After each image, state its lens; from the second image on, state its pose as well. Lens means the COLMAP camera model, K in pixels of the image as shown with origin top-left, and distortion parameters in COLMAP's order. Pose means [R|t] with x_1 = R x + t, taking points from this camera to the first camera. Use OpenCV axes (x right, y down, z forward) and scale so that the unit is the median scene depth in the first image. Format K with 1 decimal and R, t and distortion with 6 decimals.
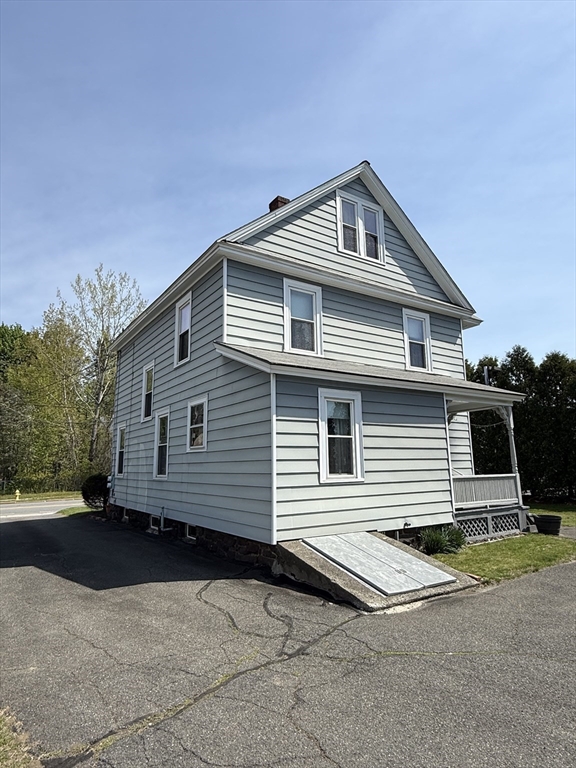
lens RADIAL K [[452.2, 0, 291.0], [0, 452.2, 383.1], [0, 0, 1]] dist [-0.000113, -0.000304]
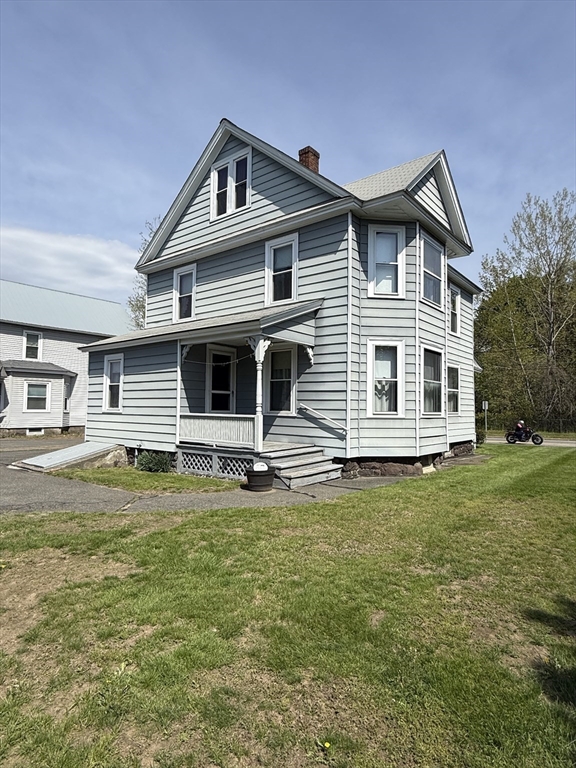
lens RADIAL K [[452.2, 0, 291.0], [0, 452.2, 383.1], [0, 0, 1]] dist [-0.000113, -0.000304]
pose [[0.305119, -0.037758, -0.951565, 1.399280], [0.153523, 0.988094, 0.010020, 0.151973], [0.939858, -0.149145, 0.307283, 0.859500]]
